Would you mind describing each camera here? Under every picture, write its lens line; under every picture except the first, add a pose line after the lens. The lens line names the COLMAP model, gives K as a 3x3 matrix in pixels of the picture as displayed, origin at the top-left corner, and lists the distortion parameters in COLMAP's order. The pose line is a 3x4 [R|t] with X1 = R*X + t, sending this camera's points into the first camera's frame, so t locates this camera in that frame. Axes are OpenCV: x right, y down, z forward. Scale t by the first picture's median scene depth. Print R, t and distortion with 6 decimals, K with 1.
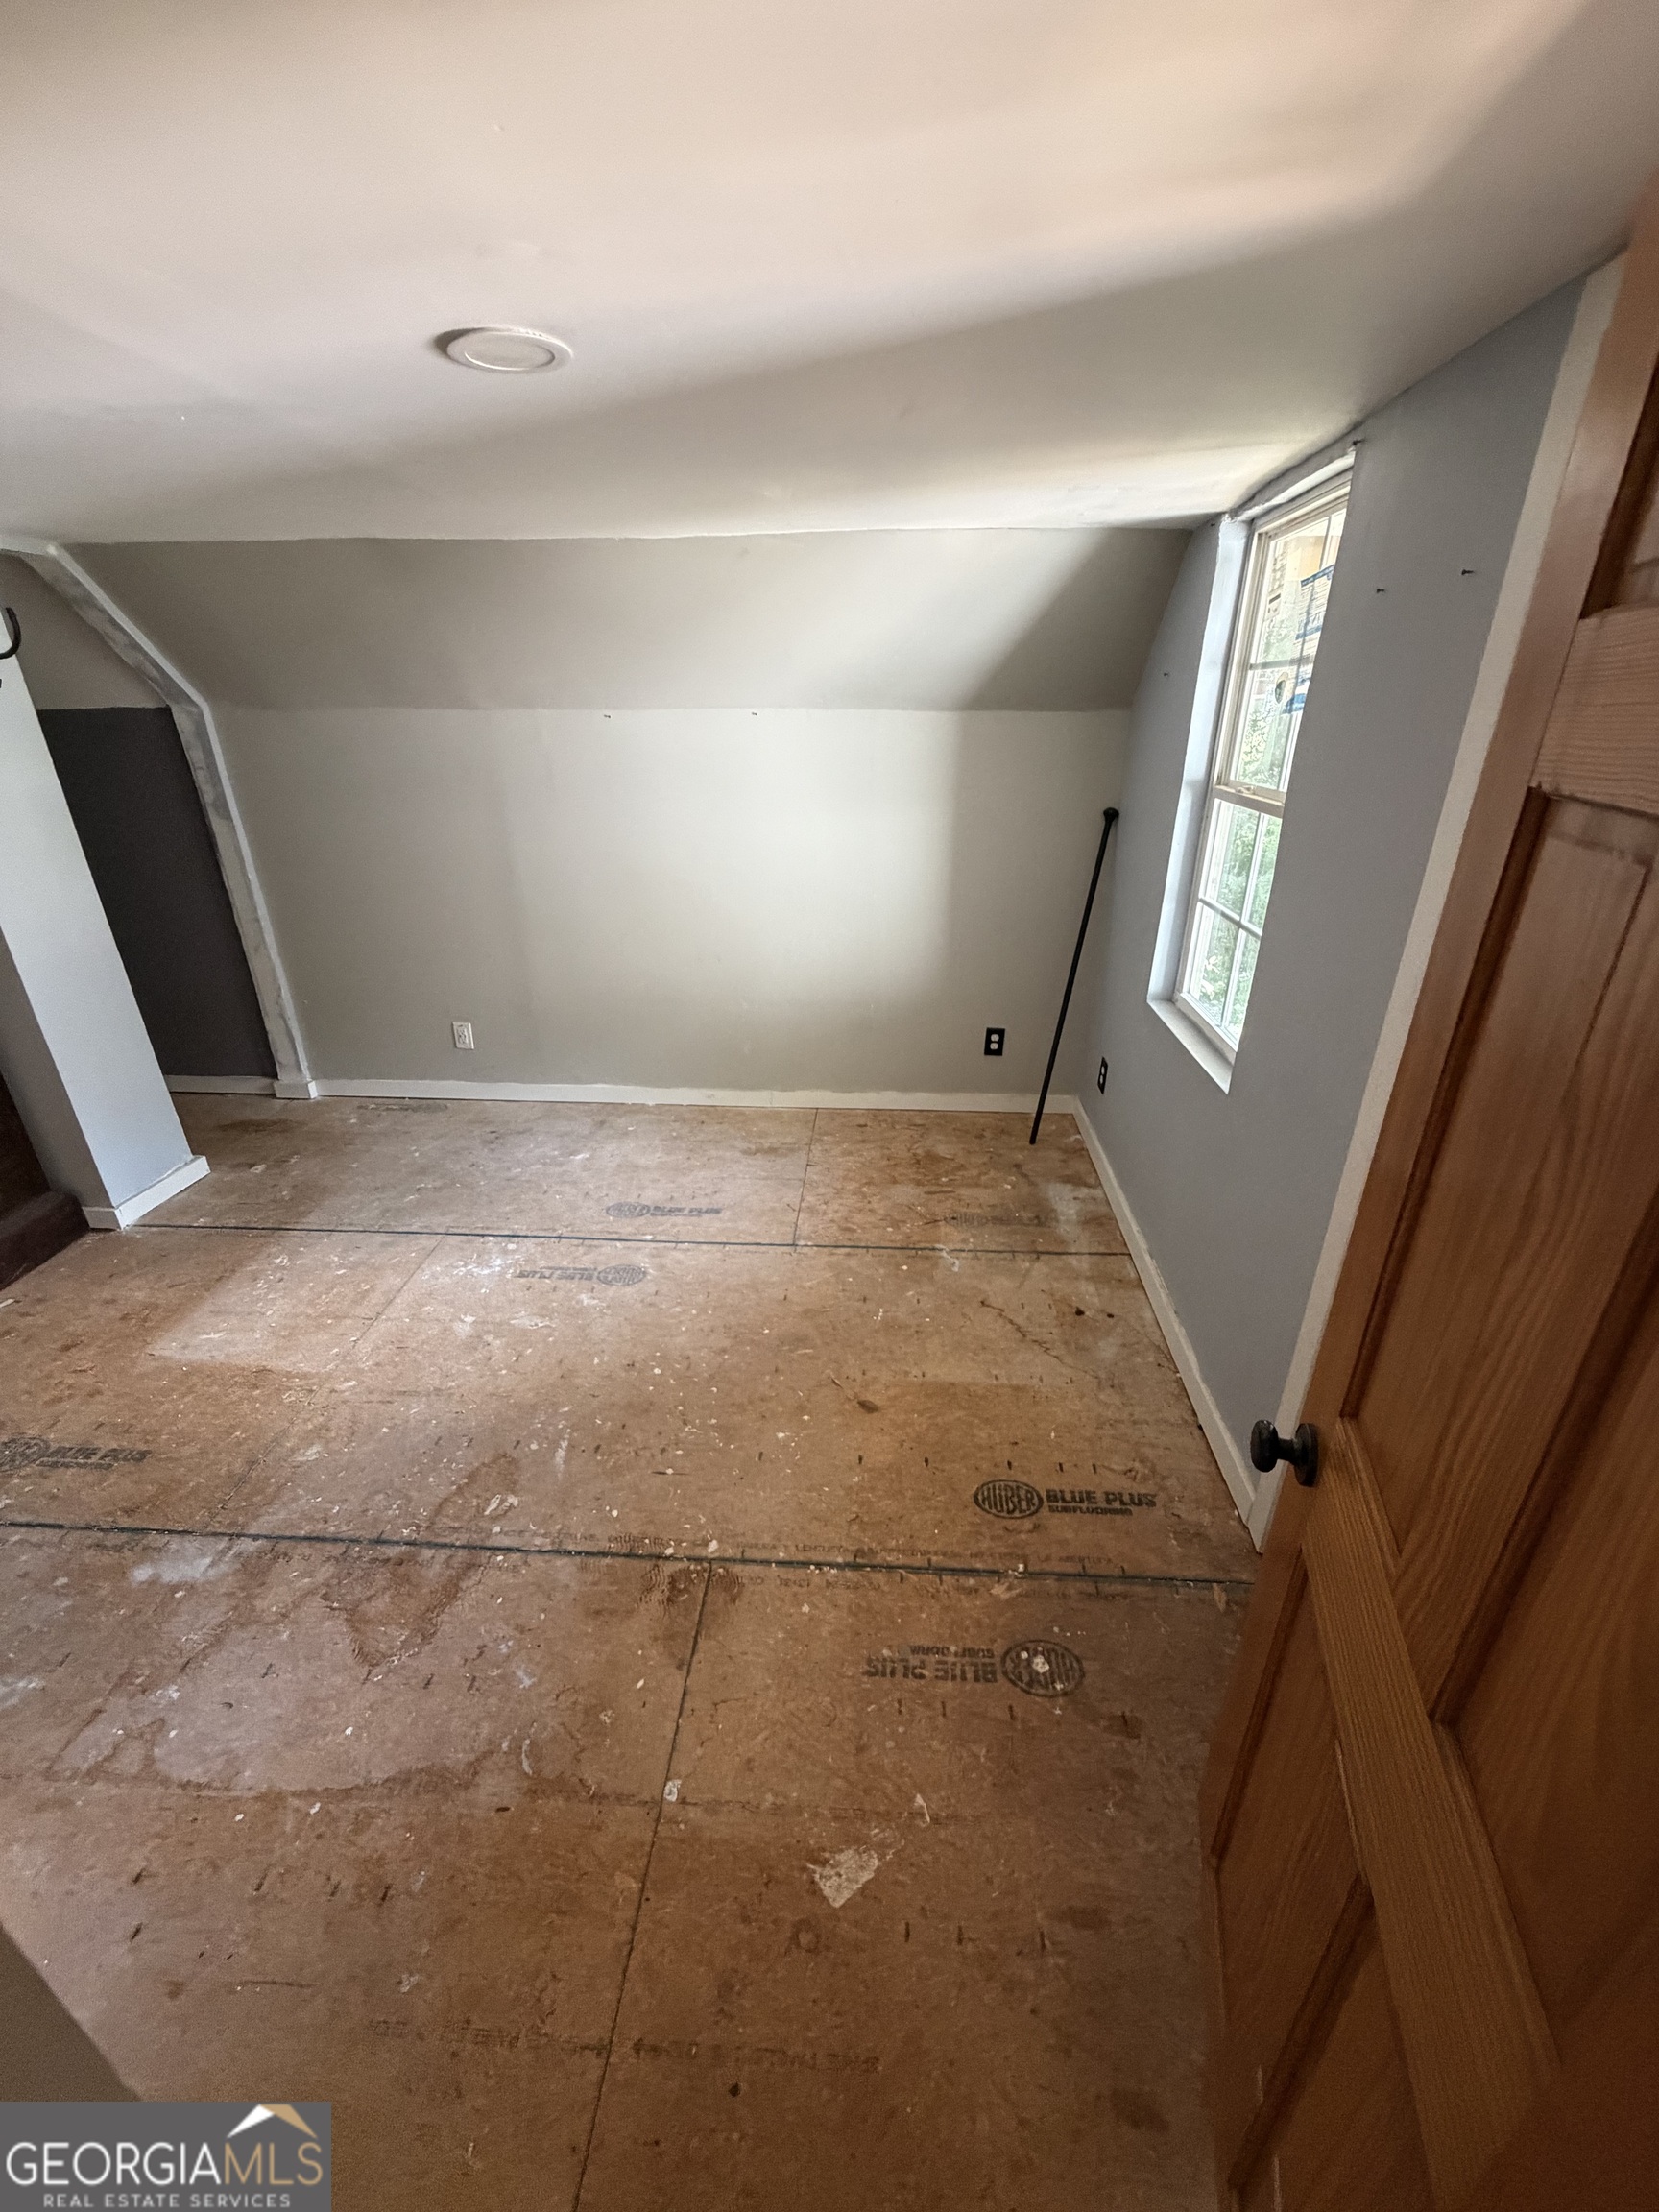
lens RADIAL K [[886.7, 0, 833.3], [0, 886.7, 1106.9], [0, 0, 1]] dist [-0.000247, 0.000403]
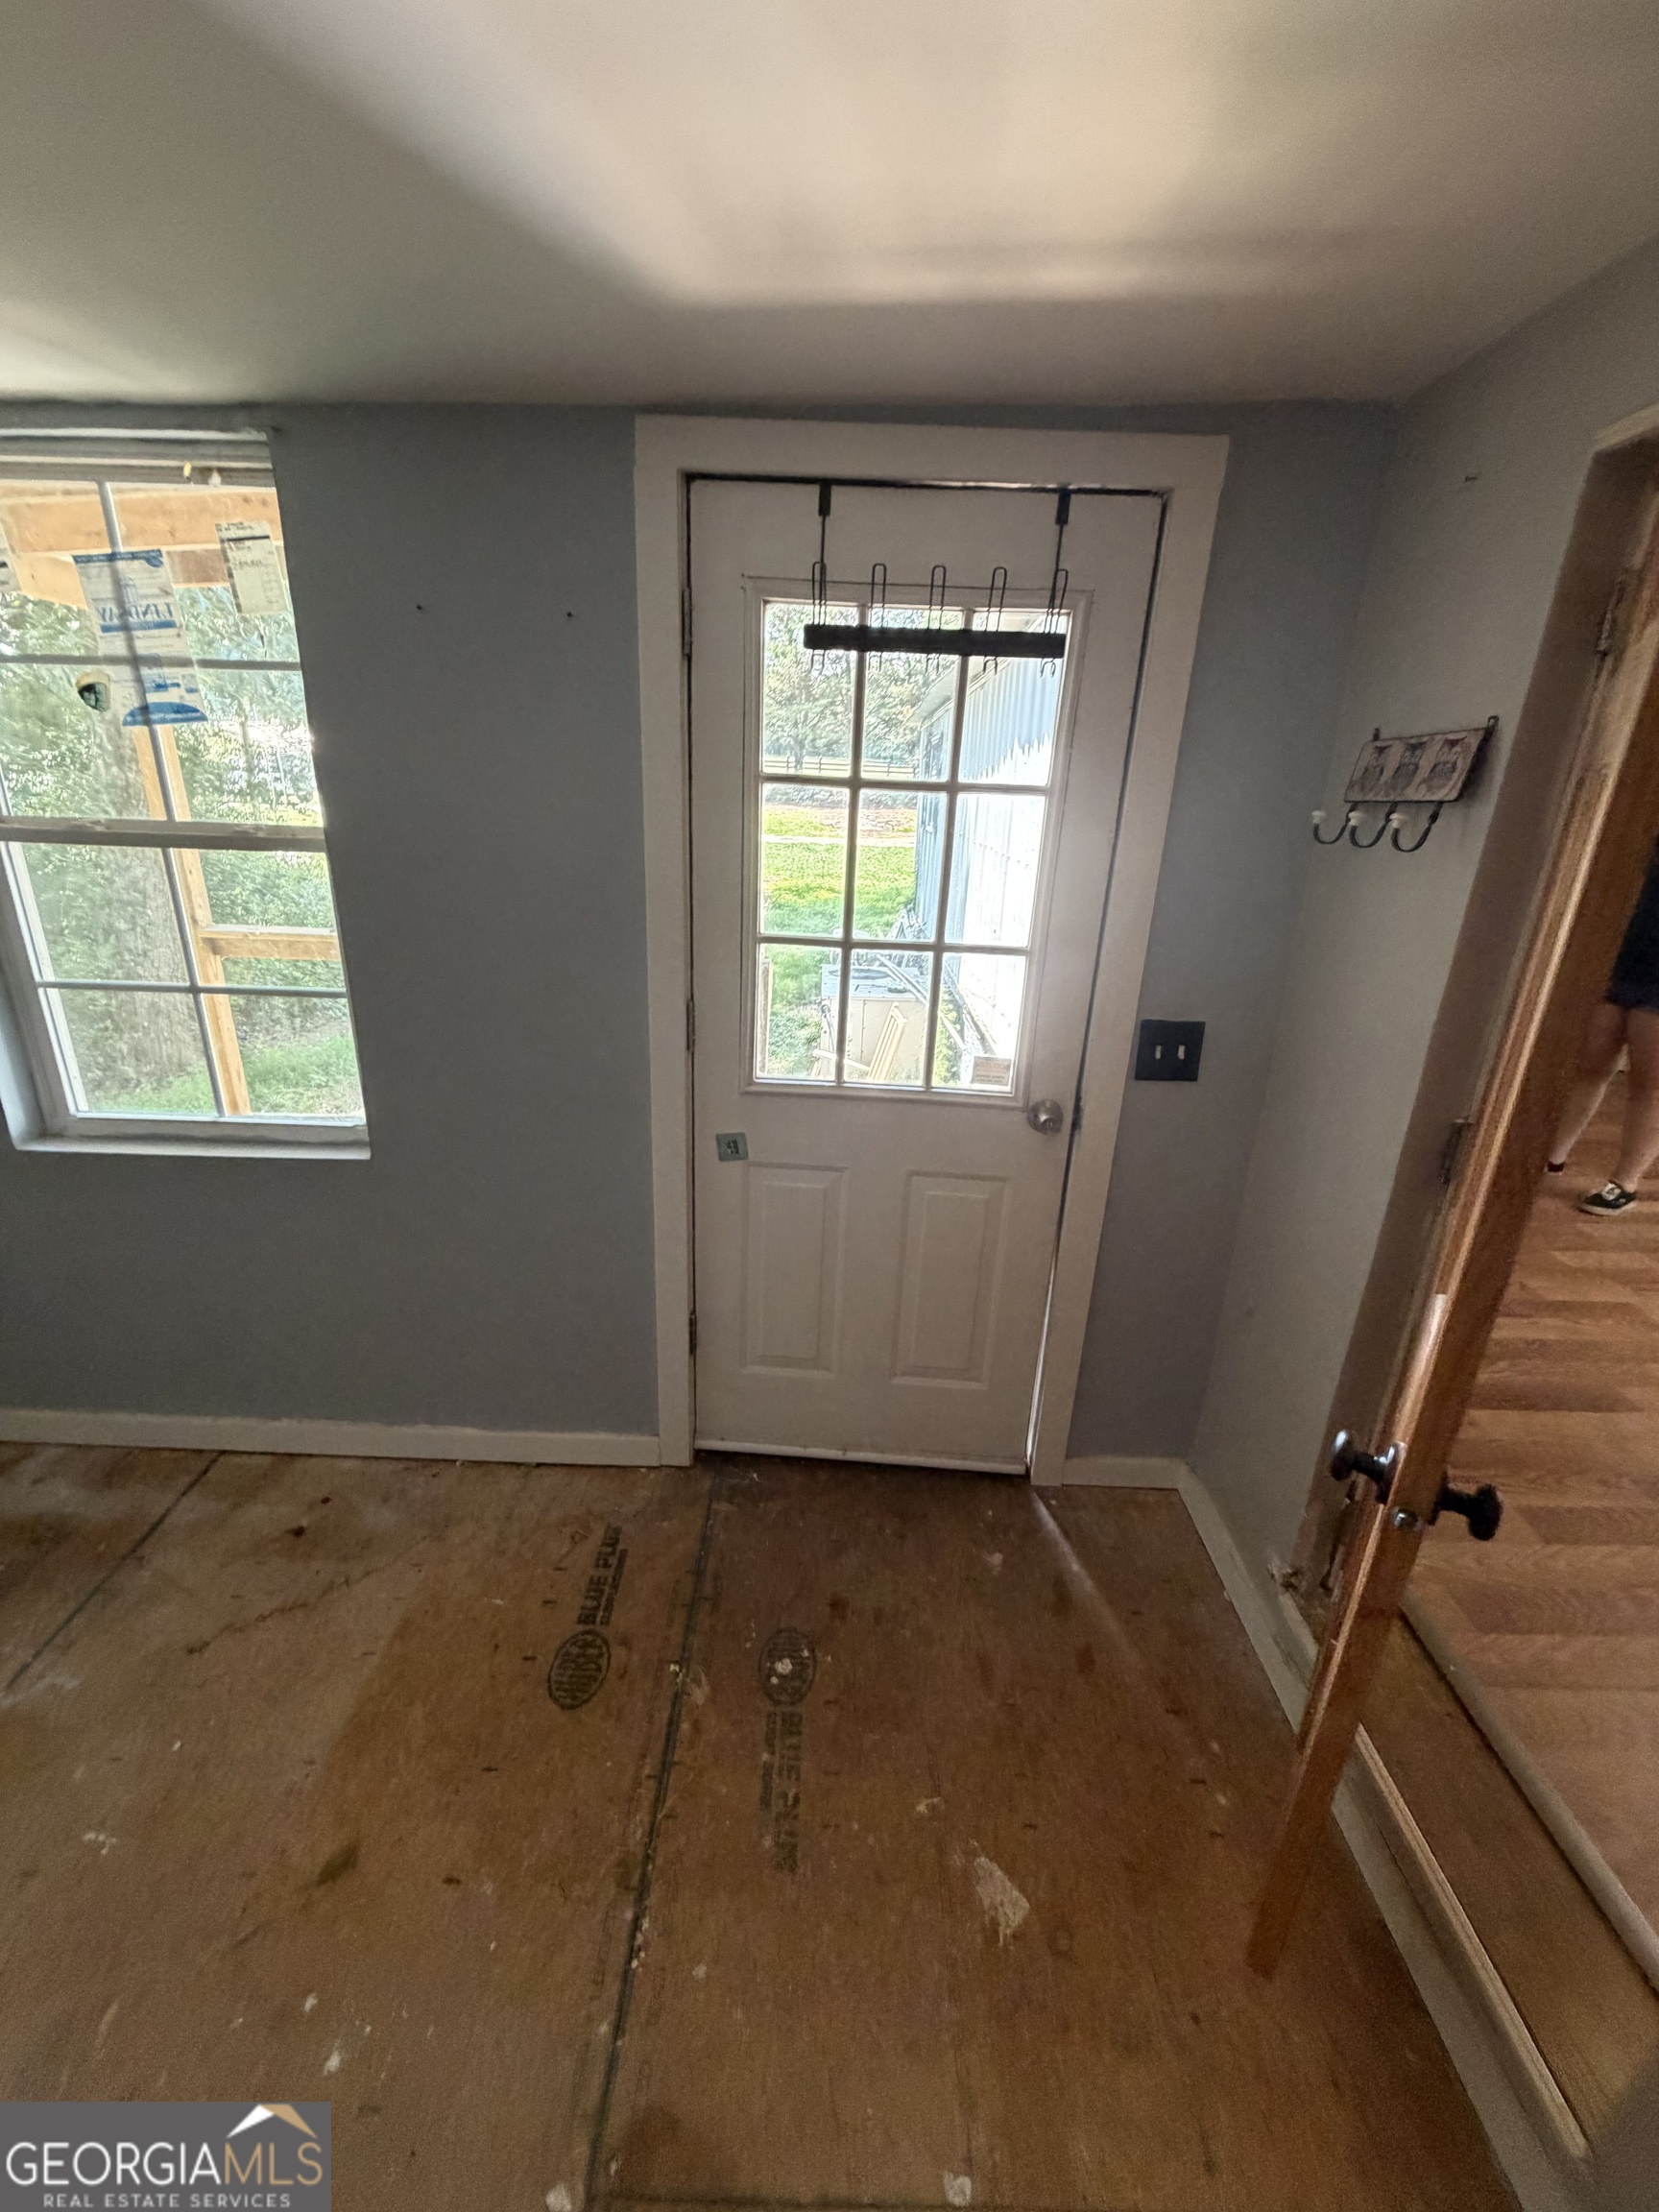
lens RADIAL K [[886.7, 0, 828.0], [0, 886.7, 1107.7], [0, 0, 1]] dist [-0.000247, 0.000403]
pose [[-0.058476, -0.334807, 0.940471, -0.438127], [0.384383, 0.861896, 0.330734, -0.196557], [-0.921320, 0.380840, 0.078294, 0.564078]]
